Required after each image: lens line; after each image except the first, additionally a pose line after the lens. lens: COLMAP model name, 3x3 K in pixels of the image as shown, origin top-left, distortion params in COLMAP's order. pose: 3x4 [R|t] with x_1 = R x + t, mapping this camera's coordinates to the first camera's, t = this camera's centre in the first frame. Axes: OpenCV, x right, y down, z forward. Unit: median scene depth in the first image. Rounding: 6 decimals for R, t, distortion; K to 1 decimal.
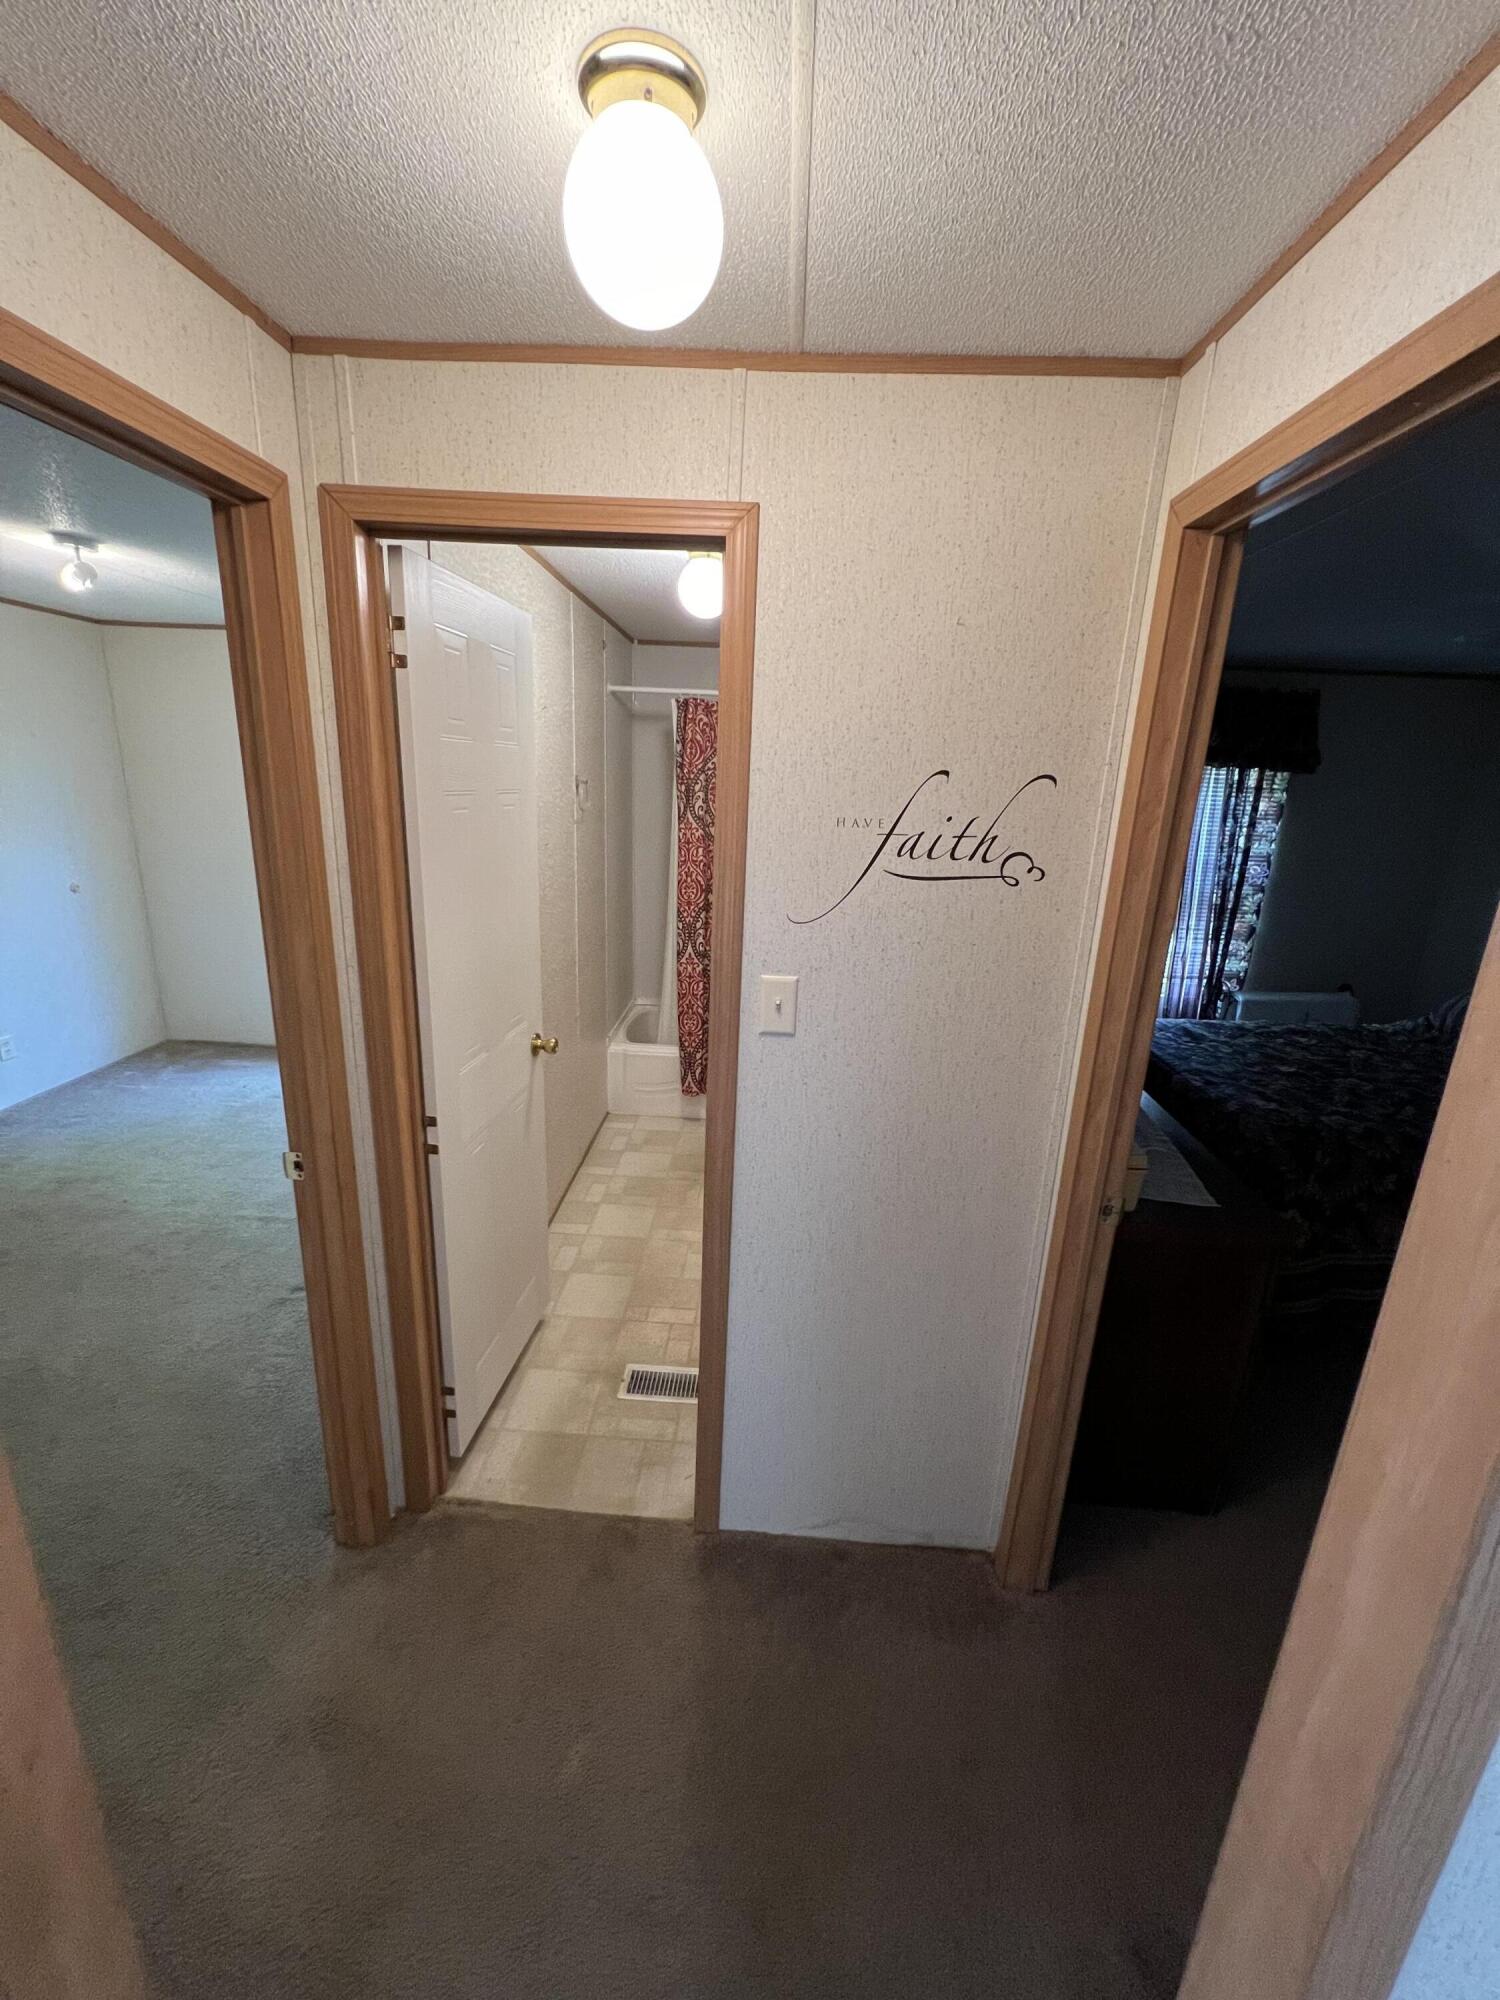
lens RADIAL K [[797.1, 0, 756.8], [0, 797.1, 992.4], [0, 0, 1]] dist [-0.002693, 0.000304]
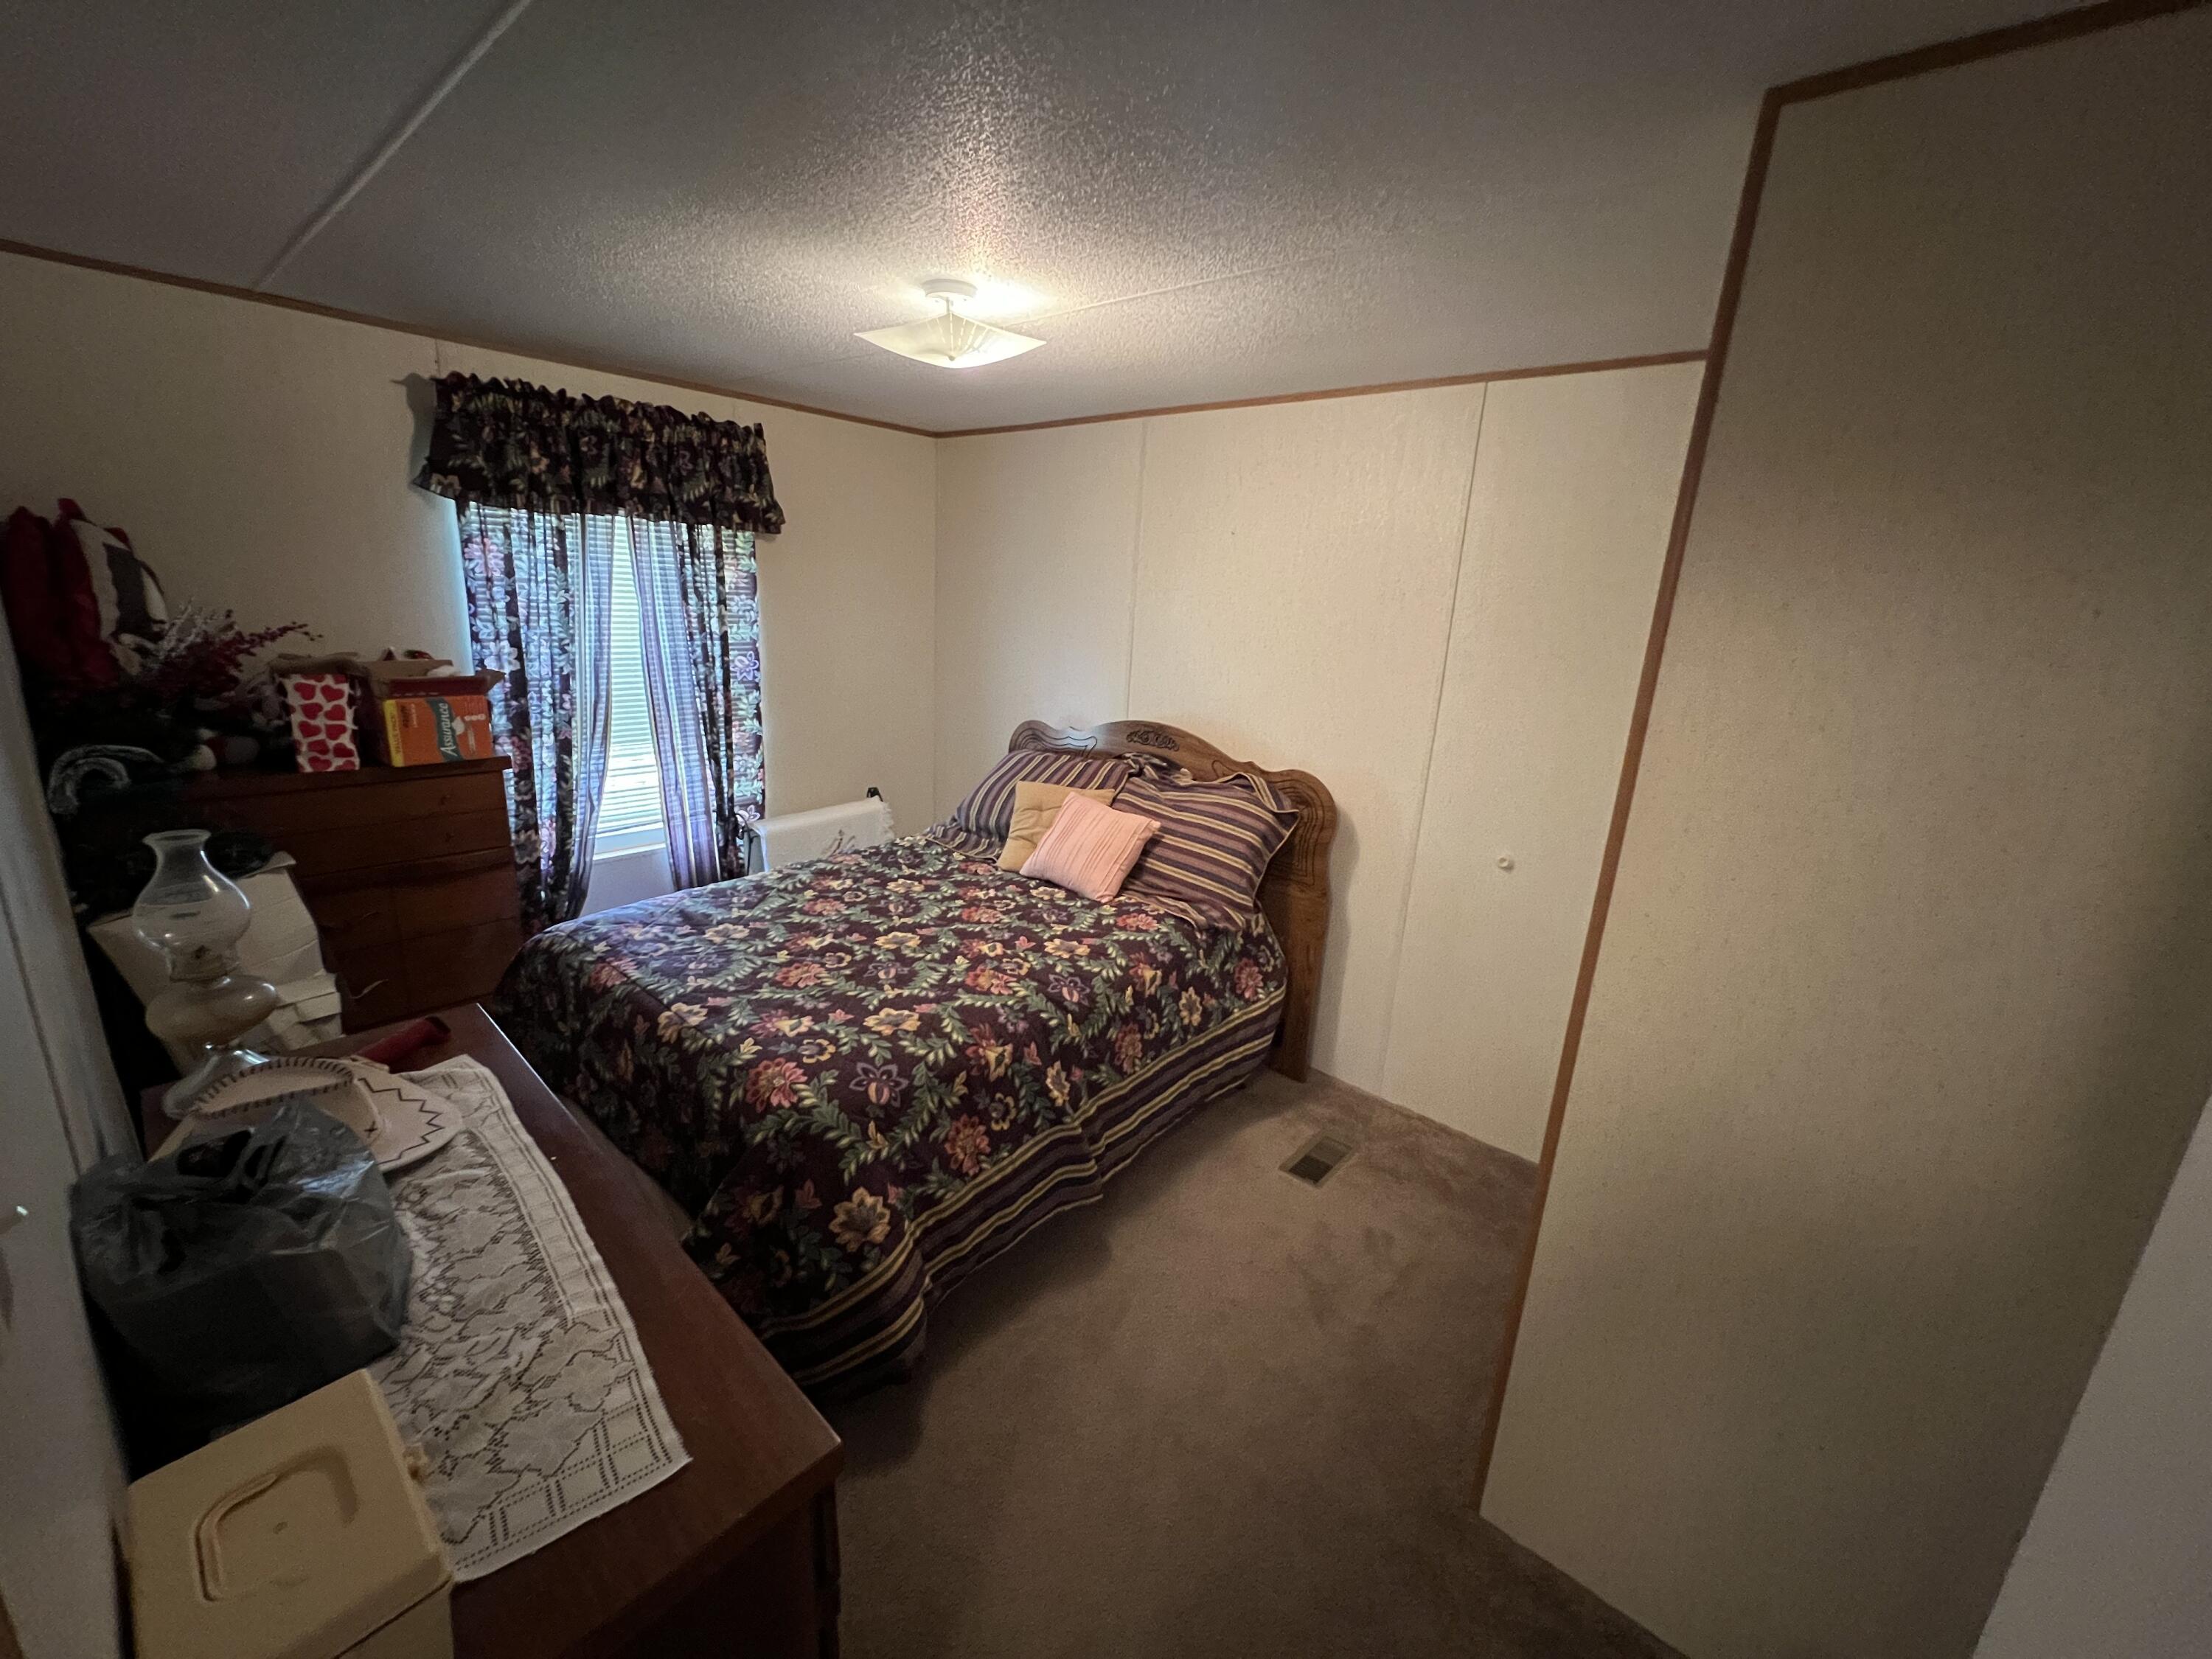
lens RADIAL K [[881.6, 0, 1105.5], [0, 881.6, 819.0], [0, 0, 1]] dist [-0.002693, 0.000304]
pose [[0.627020, -0.207256, 0.750926, 0.235372], [0.183196, 0.976155, 0.116450, -0.053845], [-0.757155, 0.064550, 0.650038, 0.260652]]
